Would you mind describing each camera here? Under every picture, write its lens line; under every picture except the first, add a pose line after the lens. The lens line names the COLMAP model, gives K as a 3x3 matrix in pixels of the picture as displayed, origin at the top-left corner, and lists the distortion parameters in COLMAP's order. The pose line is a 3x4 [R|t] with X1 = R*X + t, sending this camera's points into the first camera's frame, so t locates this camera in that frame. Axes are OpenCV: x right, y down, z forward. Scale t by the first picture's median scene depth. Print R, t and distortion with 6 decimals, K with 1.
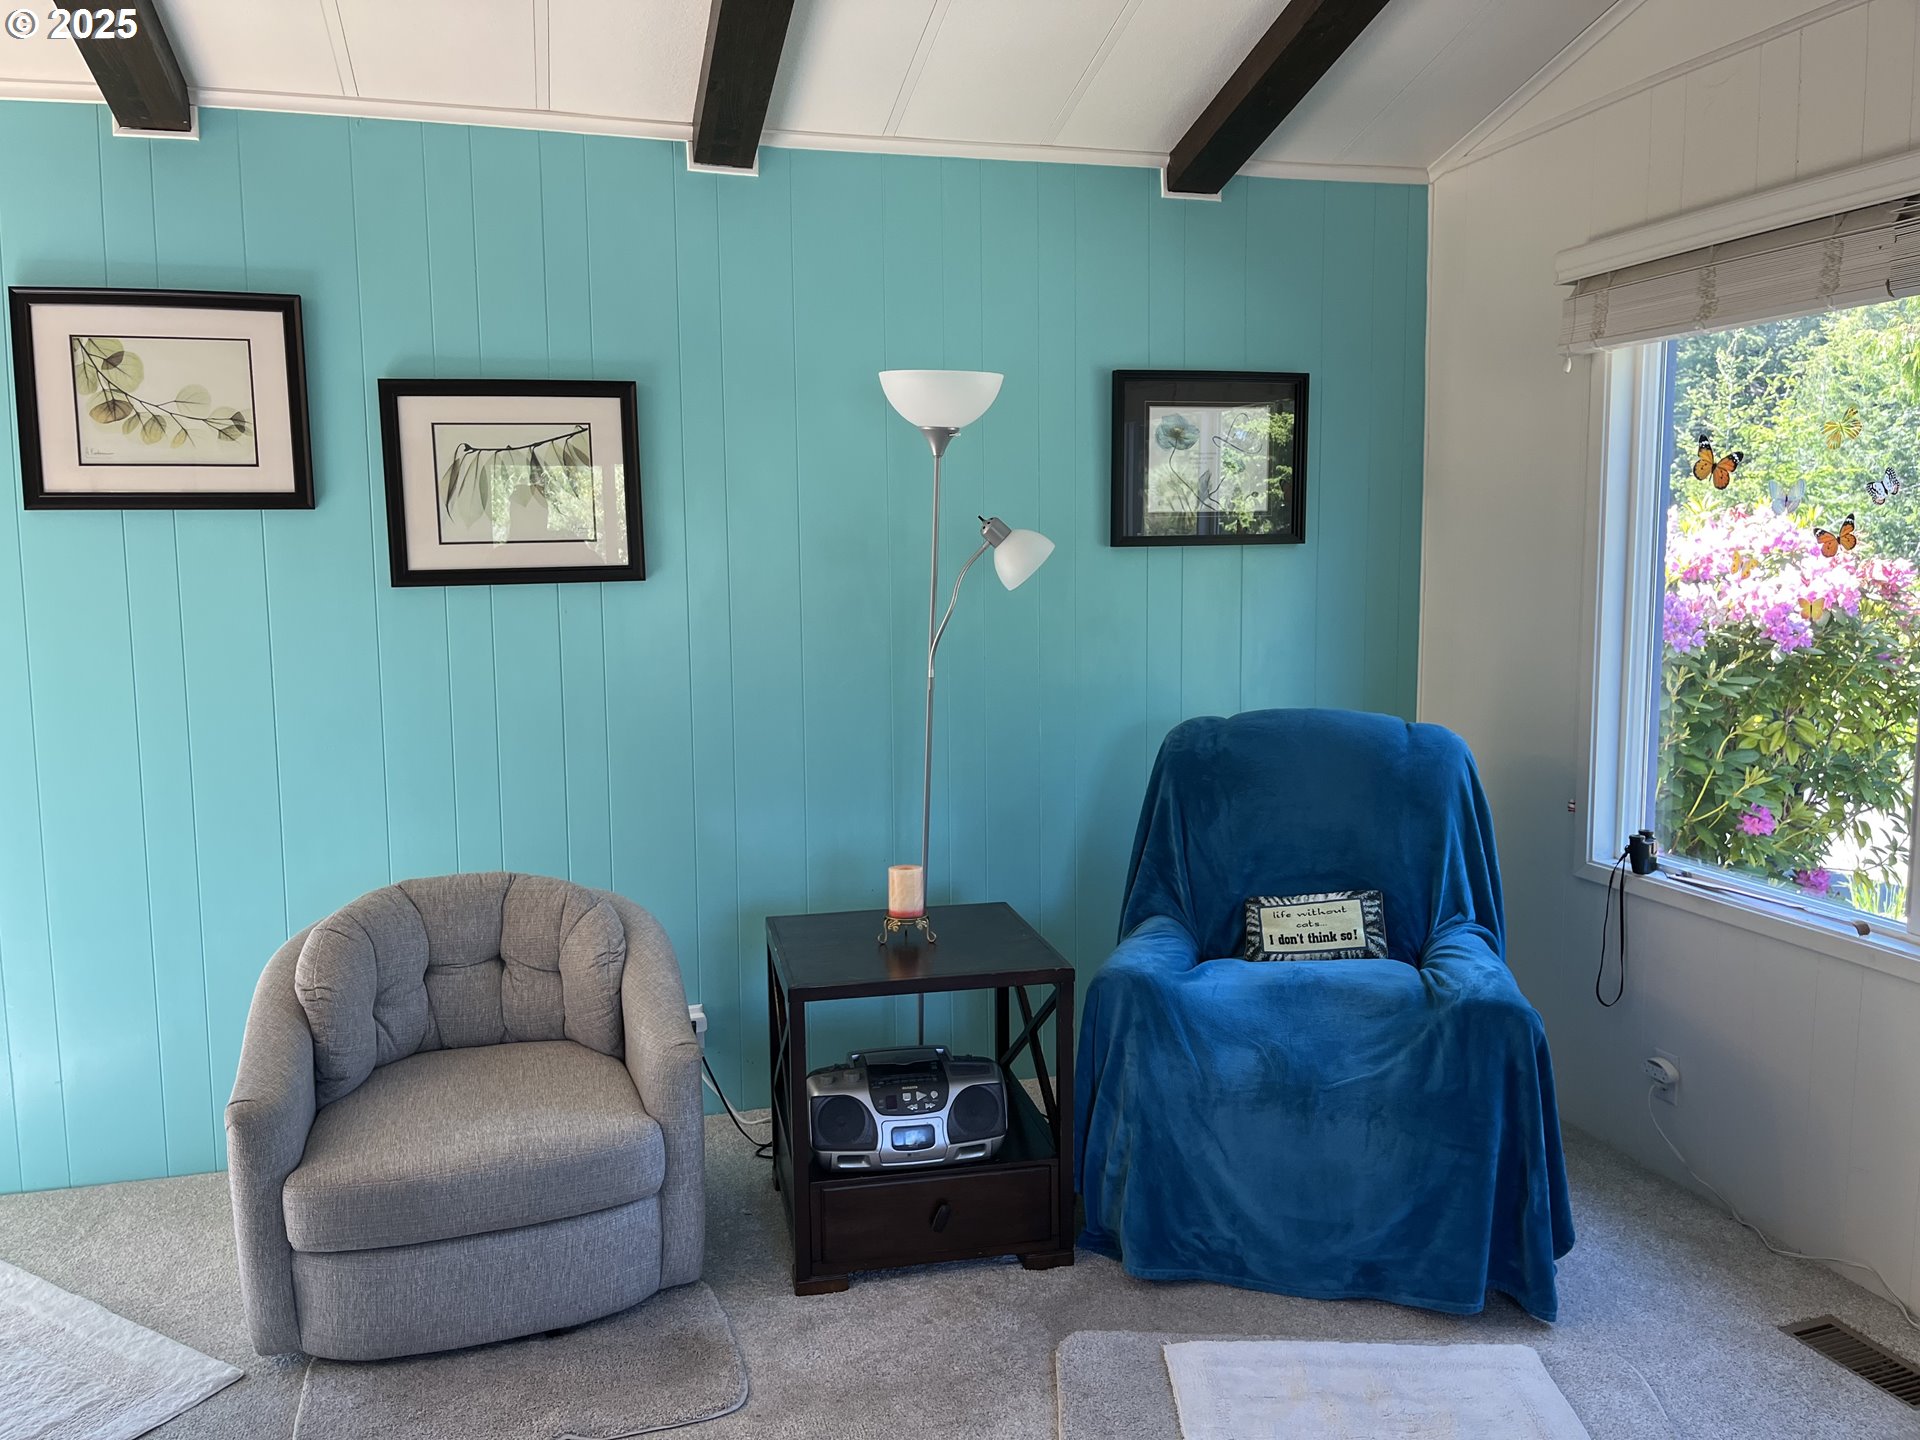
lens RADIAL K [[1481.1, 0, 927.6], [0, 1481.1, 720.2], [0, 0, 1]] dist [0.040017, 0.000206]
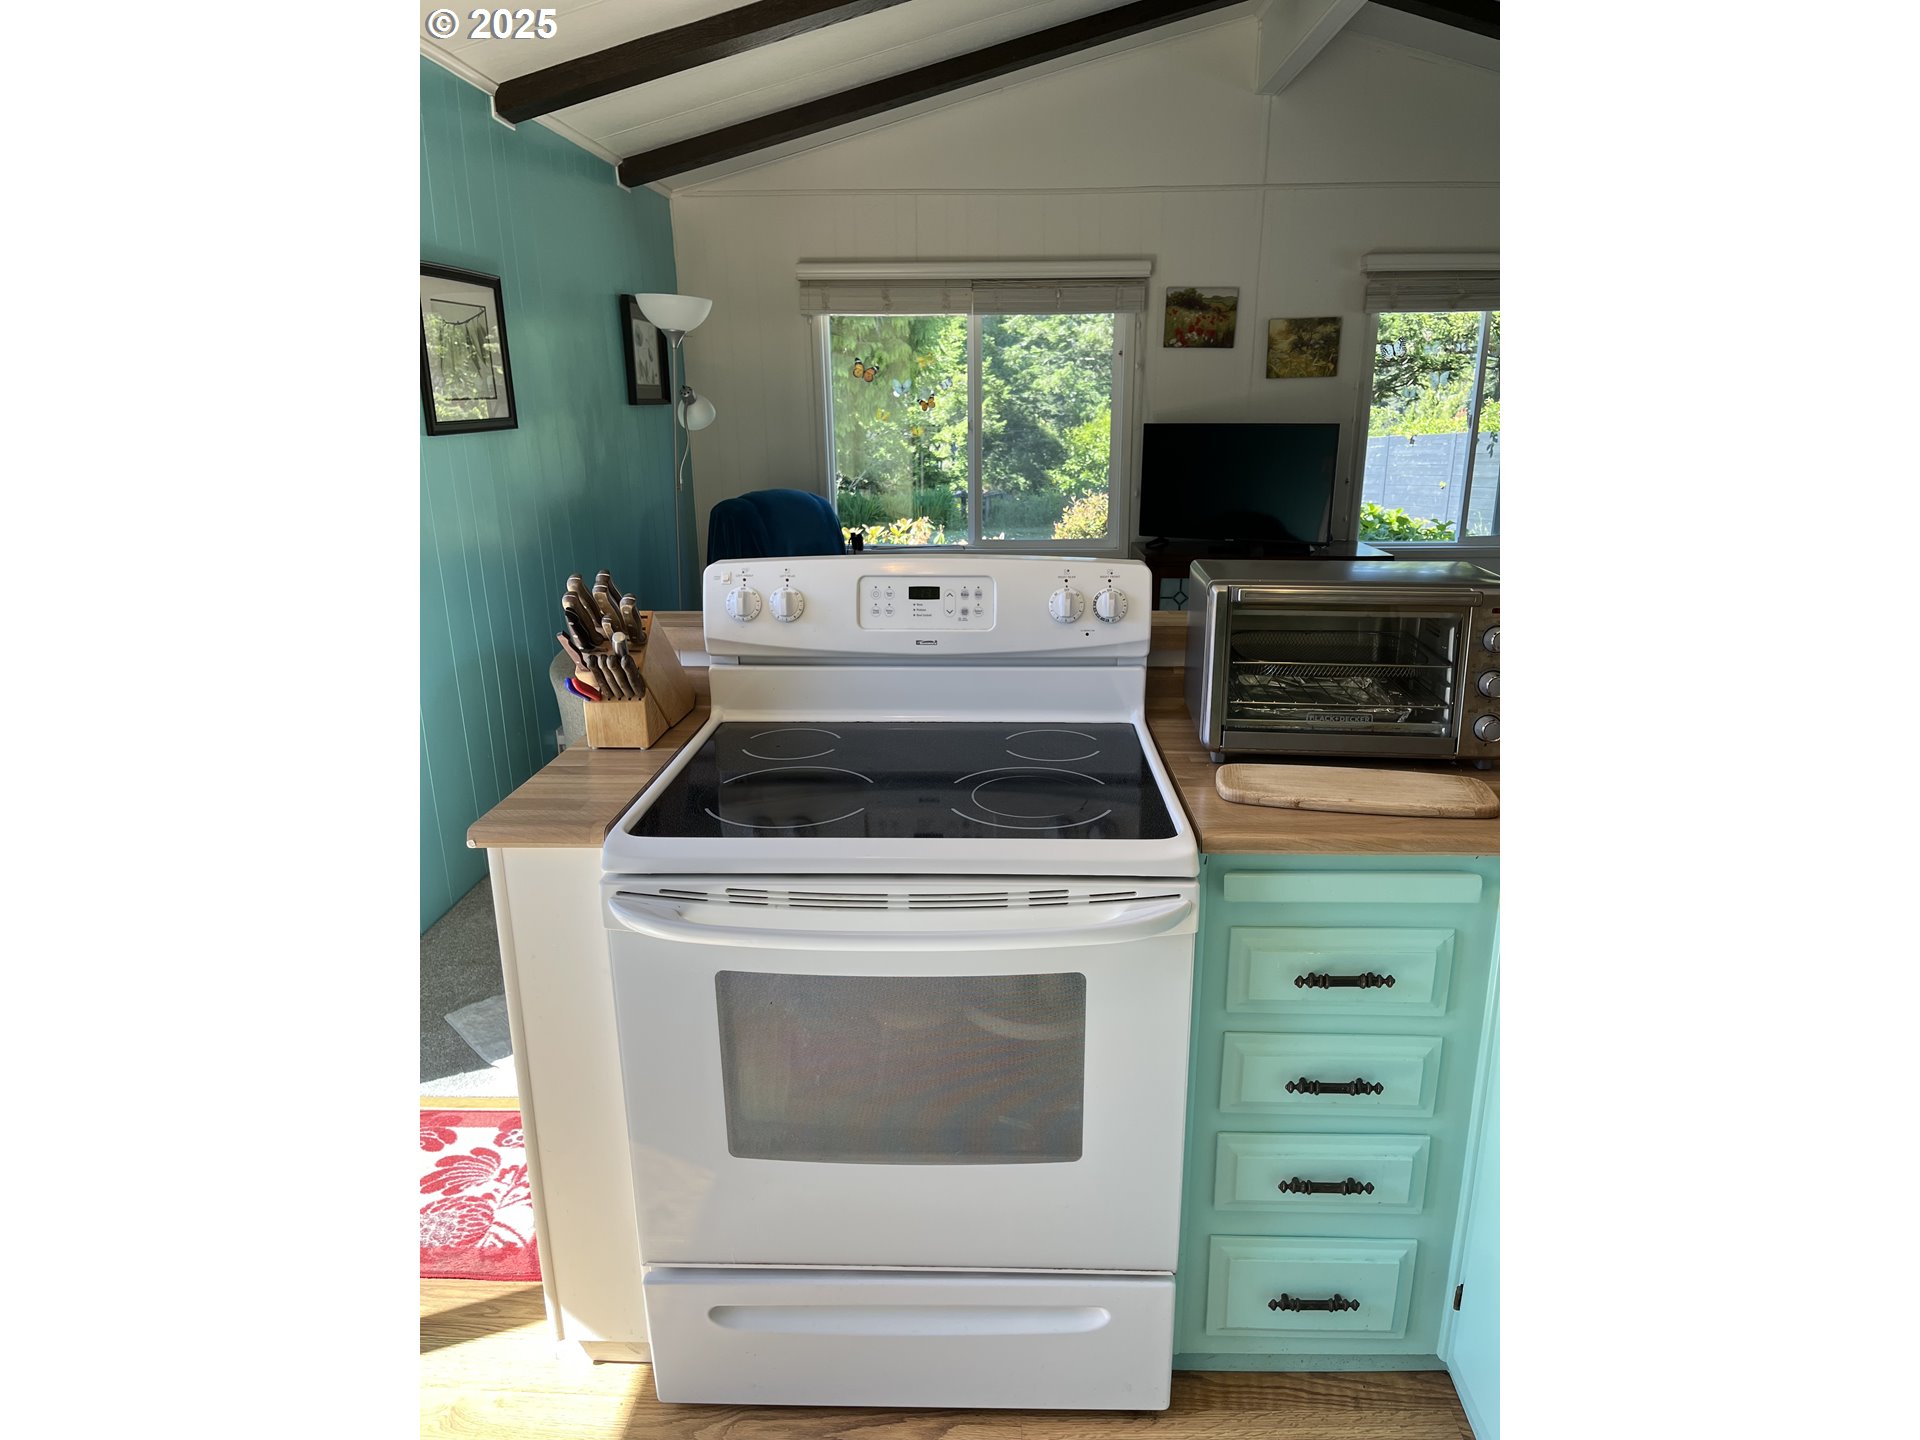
lens RADIAL K [[1073.5, 0, 960.0], [0, 1073.5, 720.0], [0, 0, 1]] dist [0.020056, -0.000099]
pose [[0.286557, -0.264669, 0.920780, -1.127462], [0.114901, 0.963642, 0.241231, -0.031737], [-0.951148, 0.036672, 0.306549, 0.344936]]
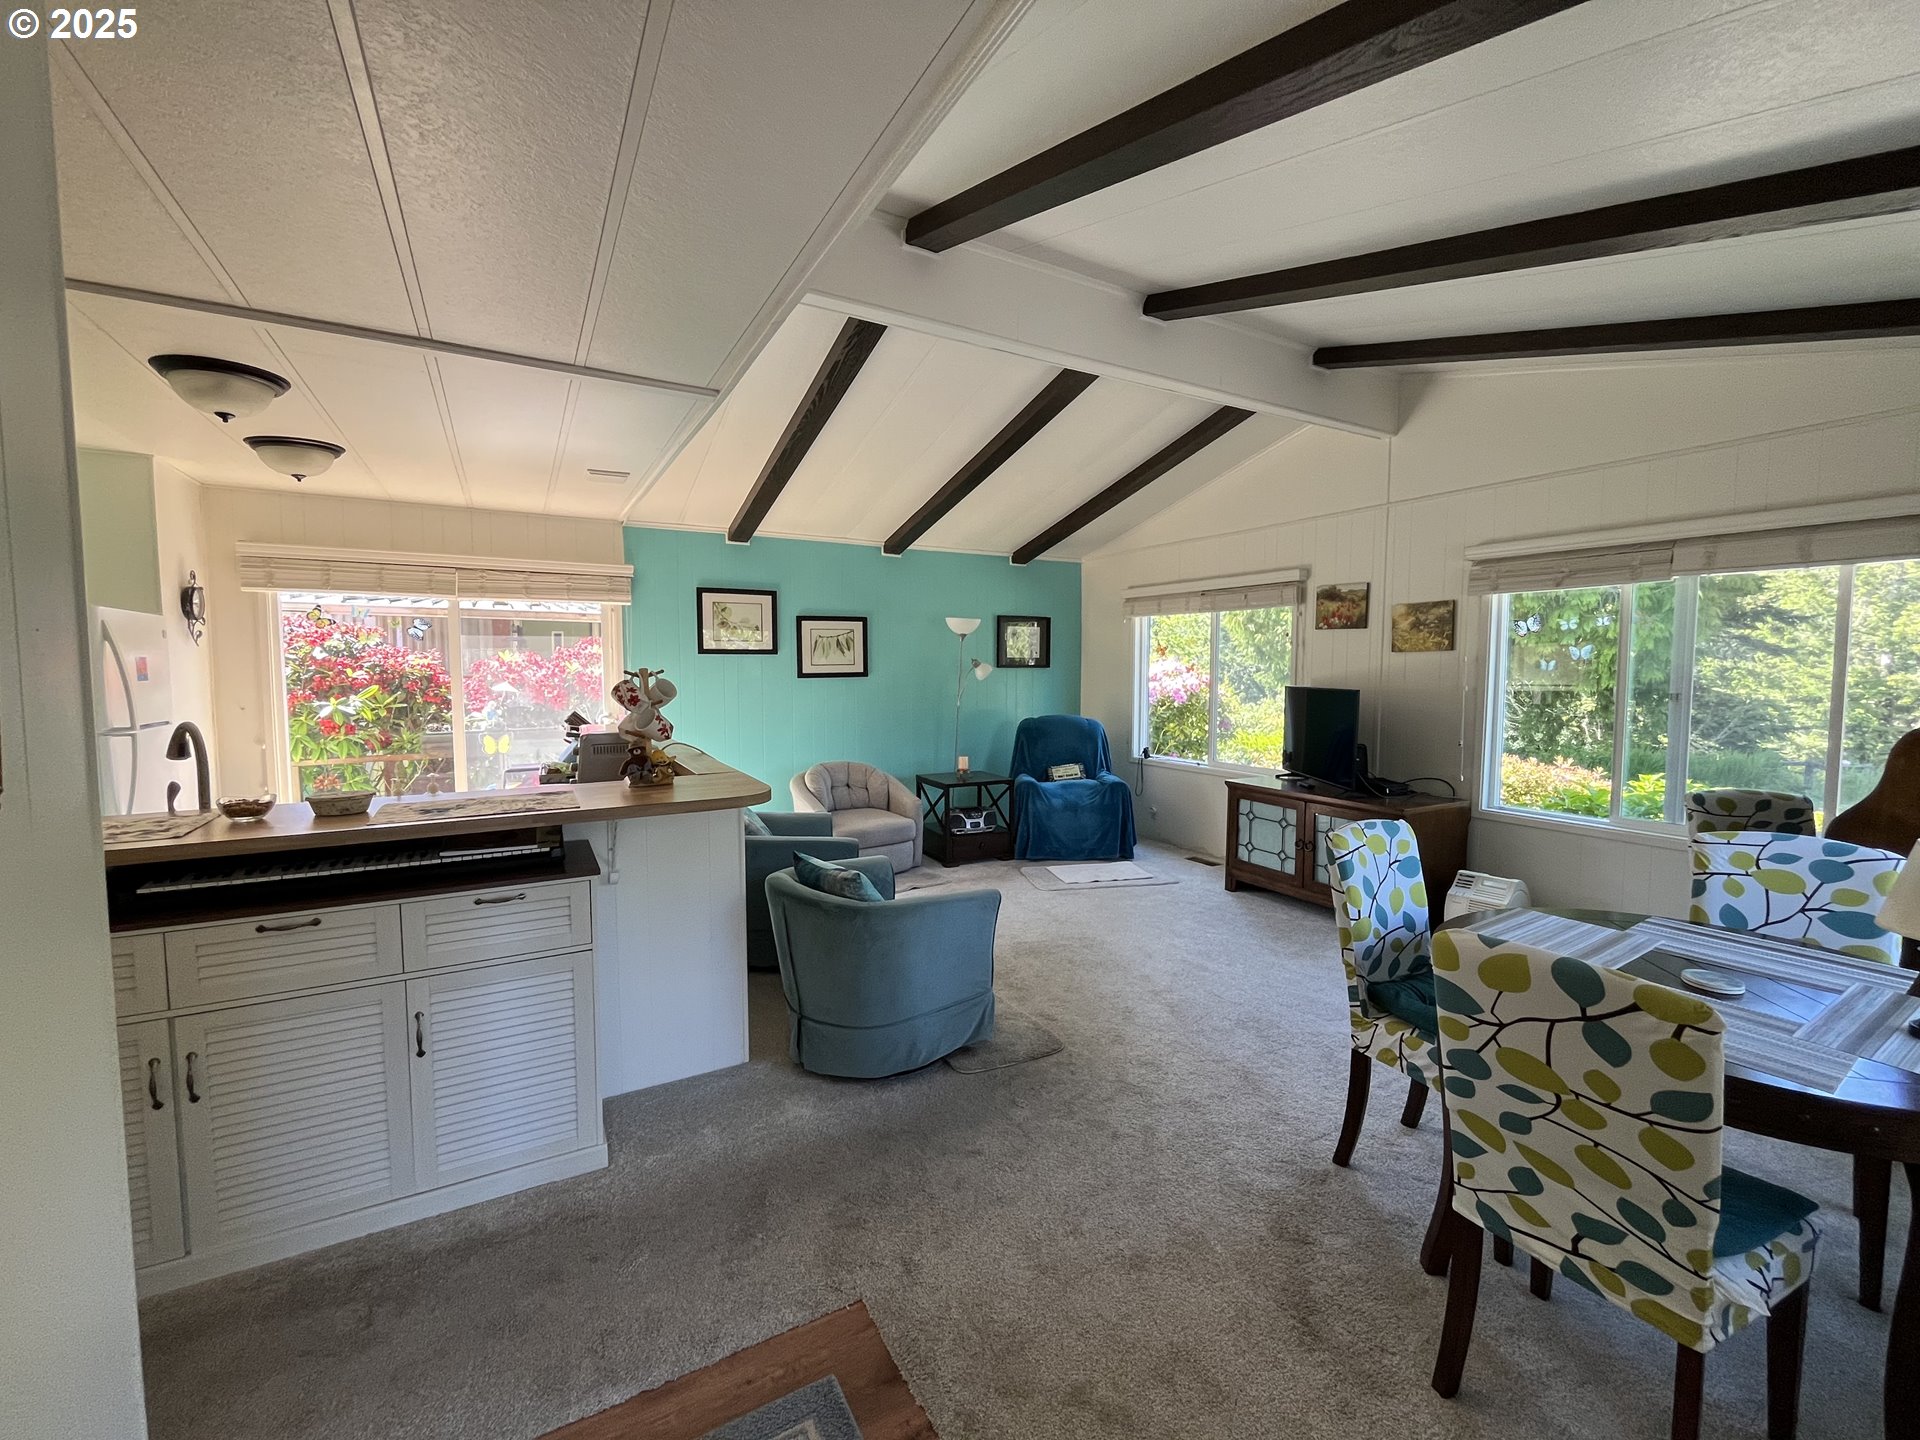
lens RADIAL K [[782.9, 0, 960.0], [0, 782.9, 720.0], [0, 0, 1]] dist [0.000251, -0.000035]
pose [[0.969565, -0.005397, 0.244775, -0.447066], [0.016338, 0.998955, -0.042687, 0.084308], [-0.244289, 0.045387, 0.968640, -0.772984]]
